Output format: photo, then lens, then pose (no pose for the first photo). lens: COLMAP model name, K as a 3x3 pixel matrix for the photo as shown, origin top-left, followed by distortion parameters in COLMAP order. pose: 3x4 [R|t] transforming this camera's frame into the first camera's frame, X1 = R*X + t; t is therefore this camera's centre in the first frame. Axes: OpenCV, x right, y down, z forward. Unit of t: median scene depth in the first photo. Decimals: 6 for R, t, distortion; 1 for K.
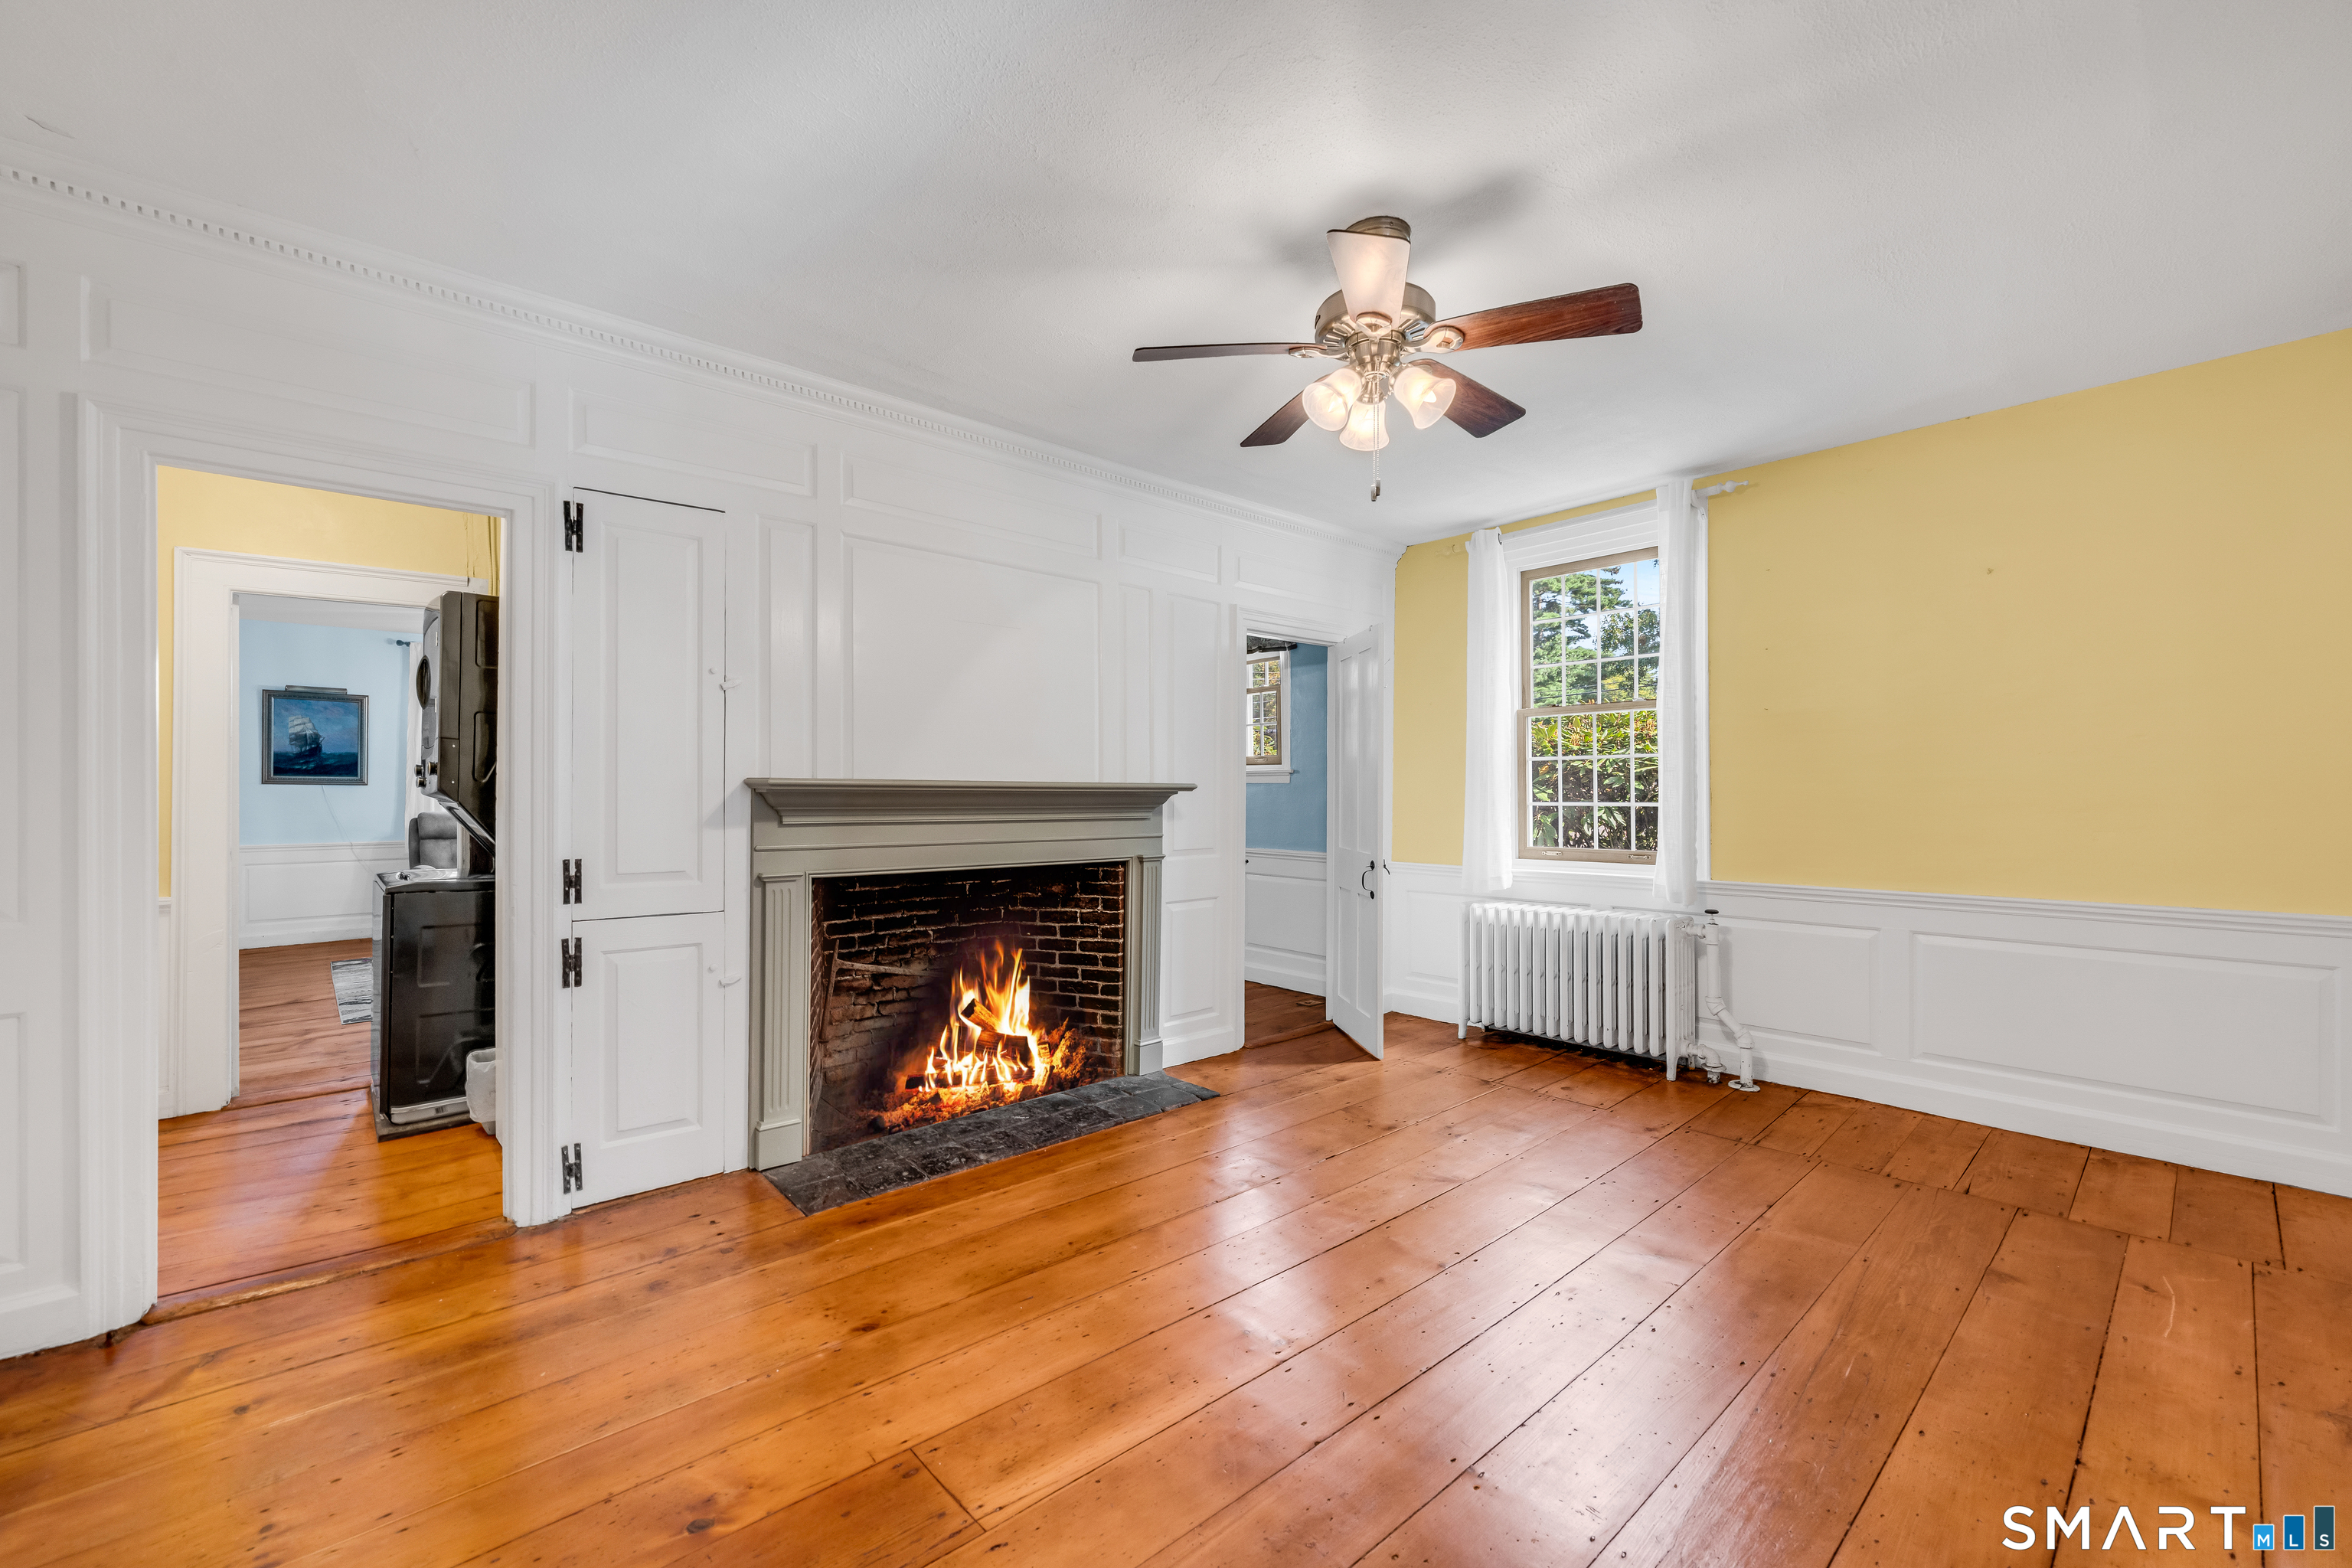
lens RADIAL K [[944.7, 0, 1176.0], [0, 944.7, 784.0], [0, 0, 1]] dist [0.000065, 0.000264]
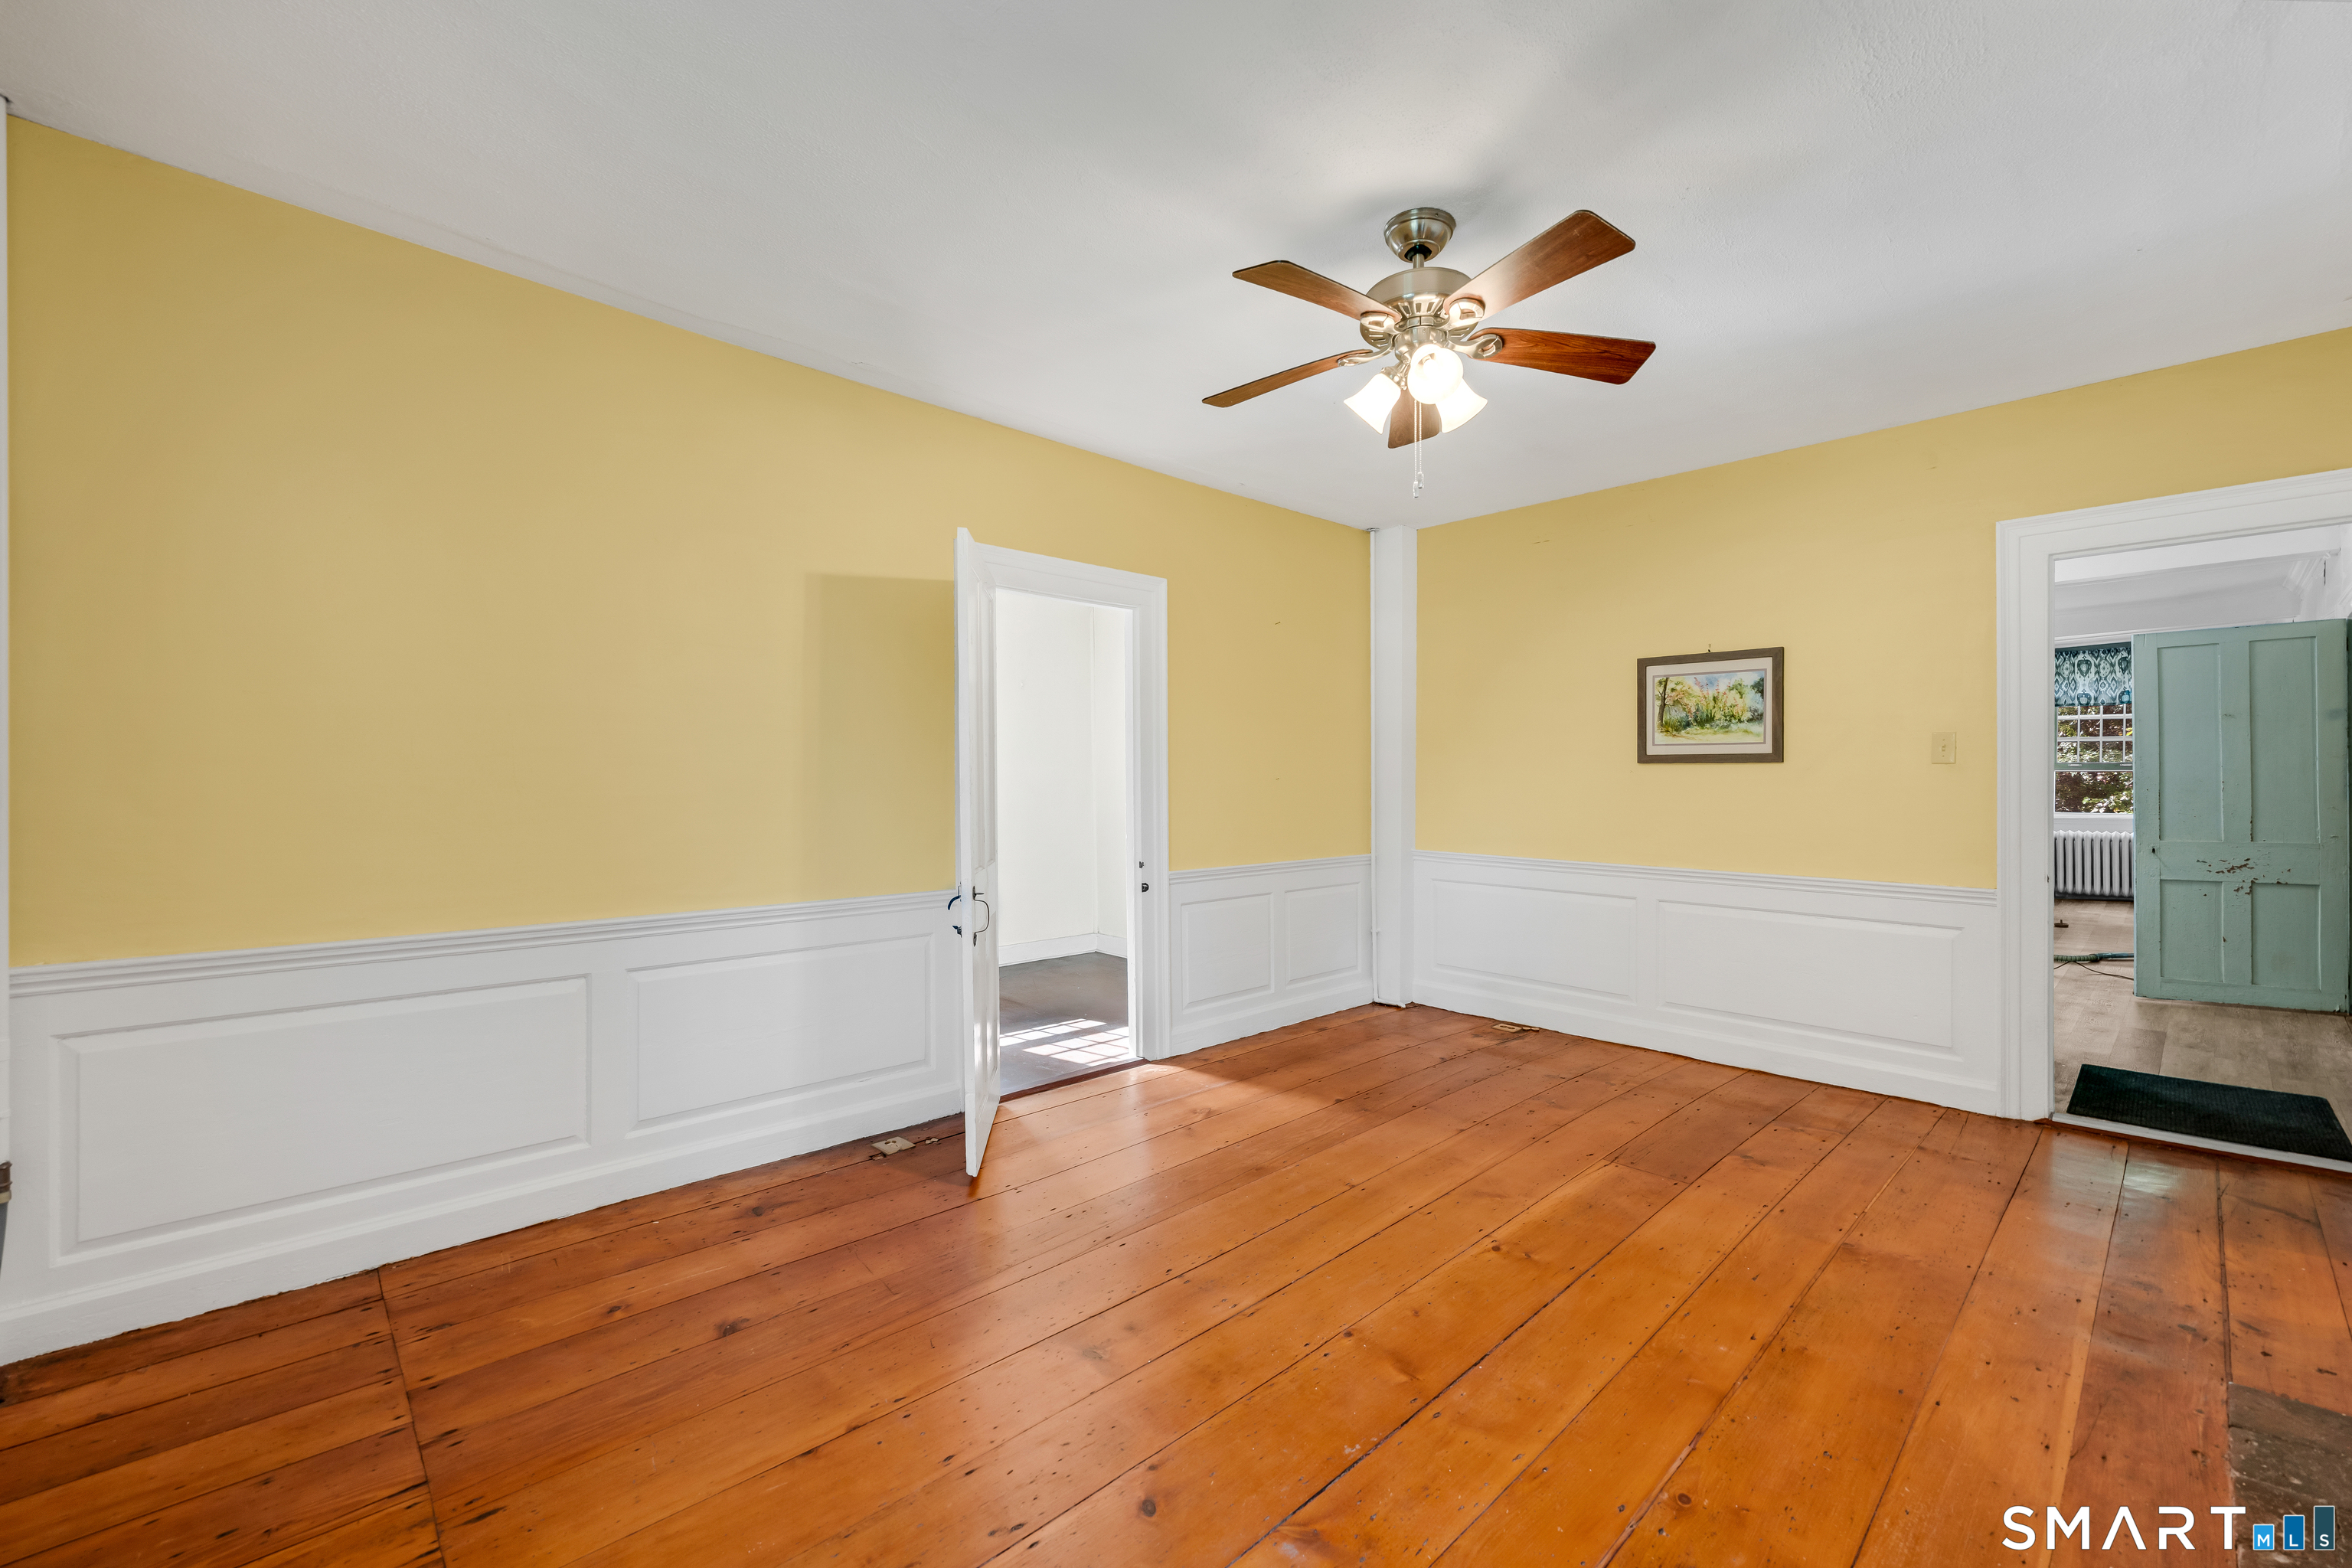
lens RADIAL K [[944.7, 0, 1176.0], [0, 944.7, 784.0], [0, 0, 1]] dist [0.000065, 0.000264]
pose [[-0.999928, 0.002484, -0.011779, 0.473430], [0.002544, 0.999984, -0.005057, 0.009544], [0.011767, -0.005087, -0.999918, 1.979528]]
